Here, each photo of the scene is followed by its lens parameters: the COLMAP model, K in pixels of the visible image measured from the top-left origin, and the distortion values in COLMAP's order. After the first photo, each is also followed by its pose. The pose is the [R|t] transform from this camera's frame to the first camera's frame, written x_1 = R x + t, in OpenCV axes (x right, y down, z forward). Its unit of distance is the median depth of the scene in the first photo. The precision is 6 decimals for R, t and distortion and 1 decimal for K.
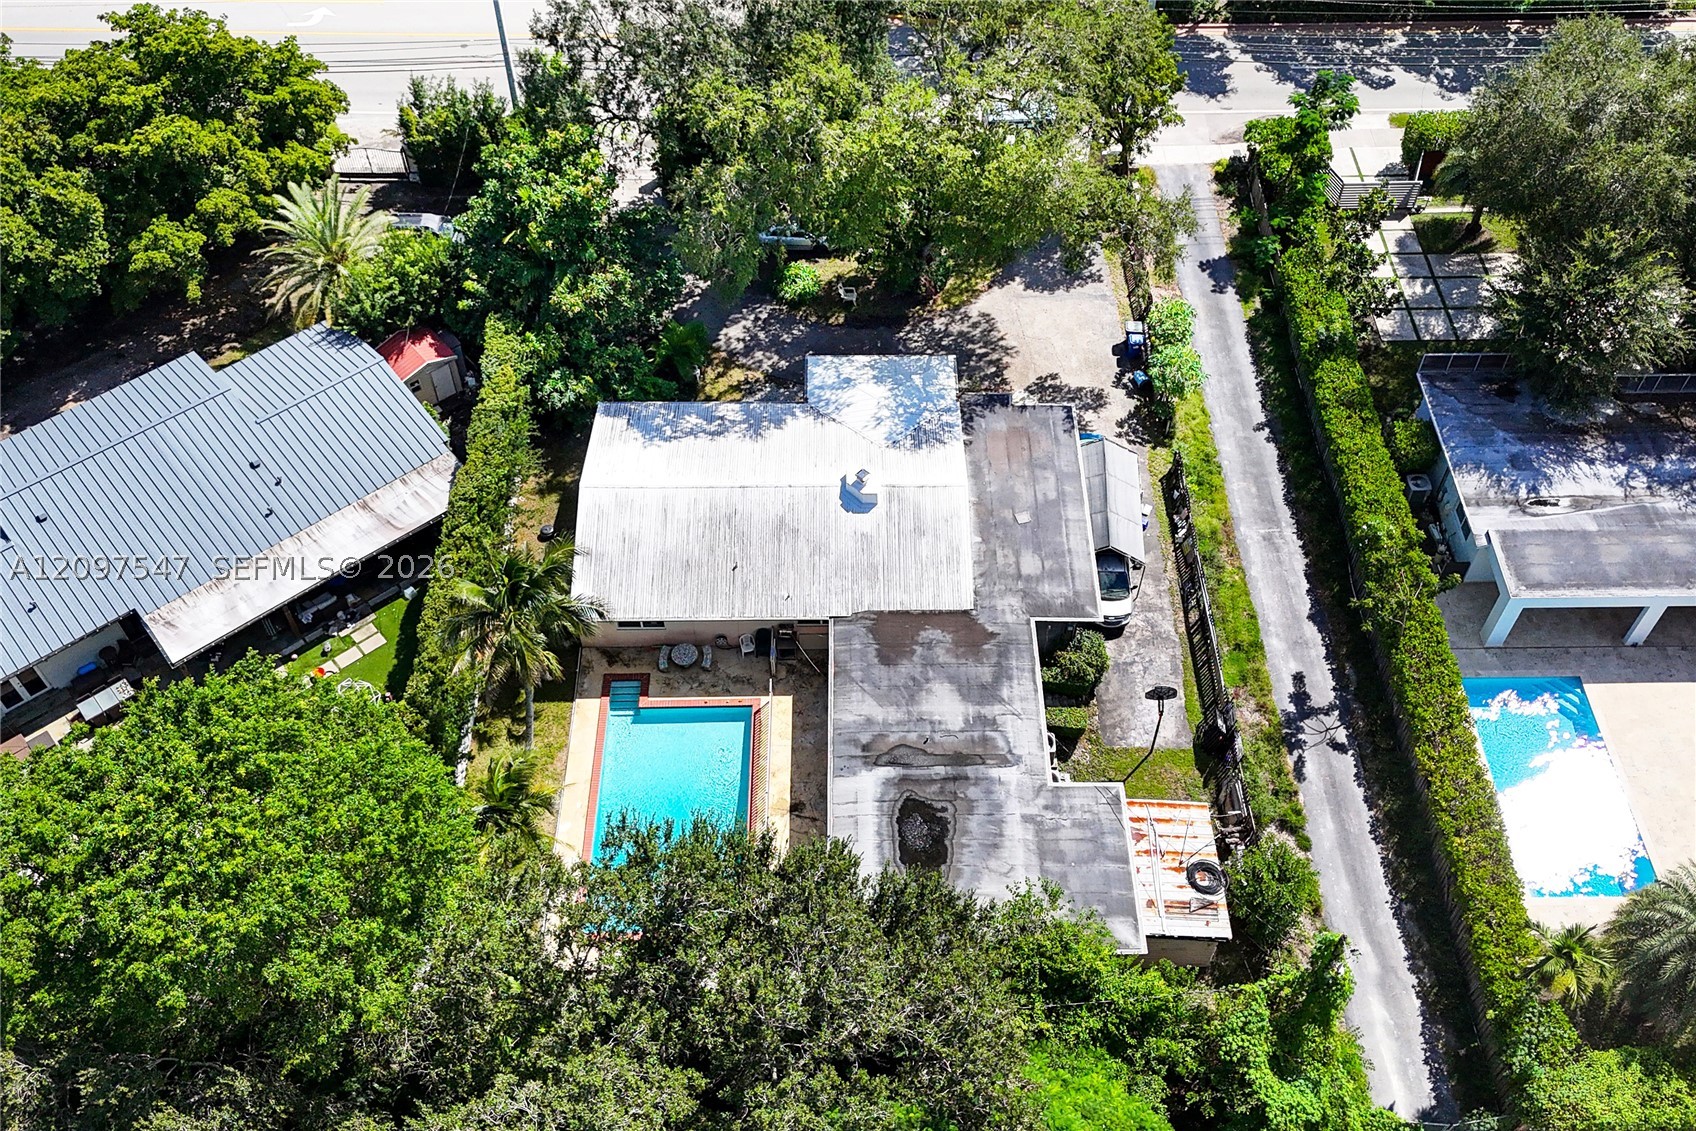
lens RADIAL K [[1561.3, 0, 854.8], [0, 1561.3, 564.9], [0, 0, 1]] dist [0.050176, 0.000000]
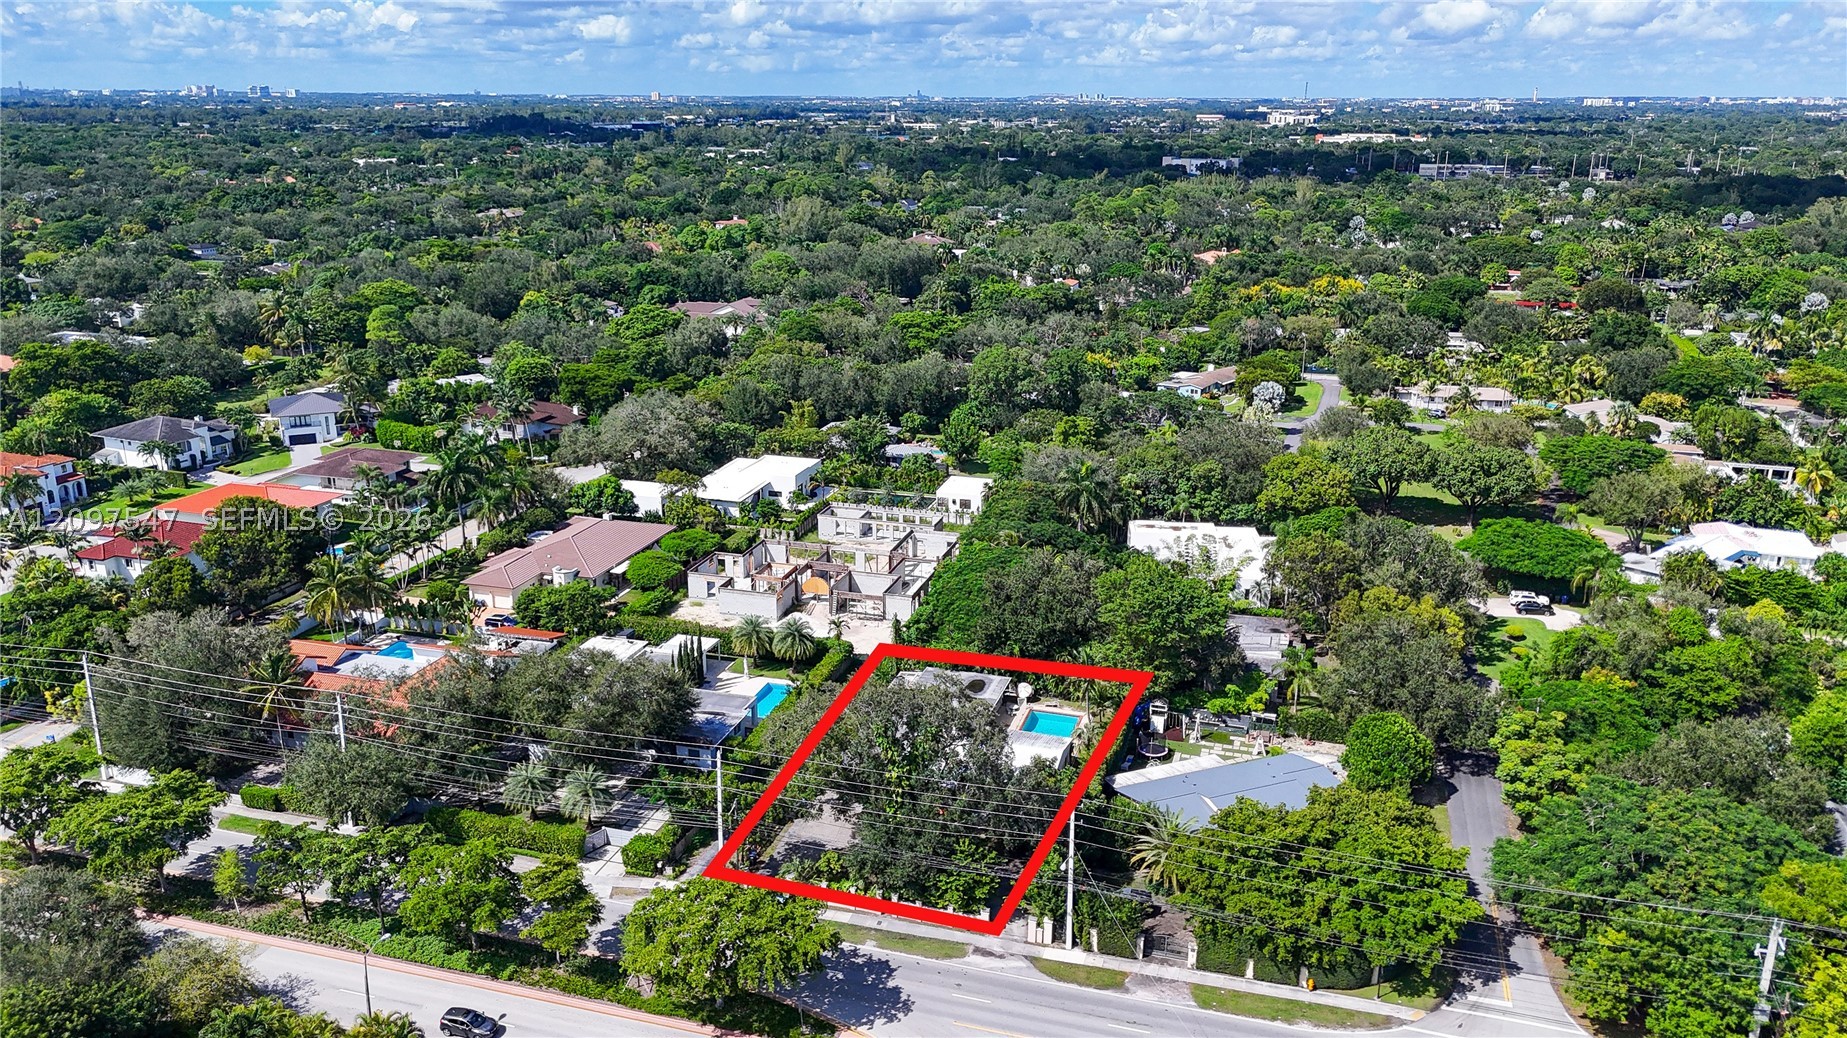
lens RADIAL K [[1360.1, 0, 925.8], [0, 1360.1, 526.2], [0, 0, 1]] dist [0.054911, -0.050109]
pose [[-0.953623, -0.089629, 0.287351, -0.589346], [0.234220, 0.378660, 0.895409, -2.305350], [-0.189063, 0.921186, -0.340106, 1.508492]]
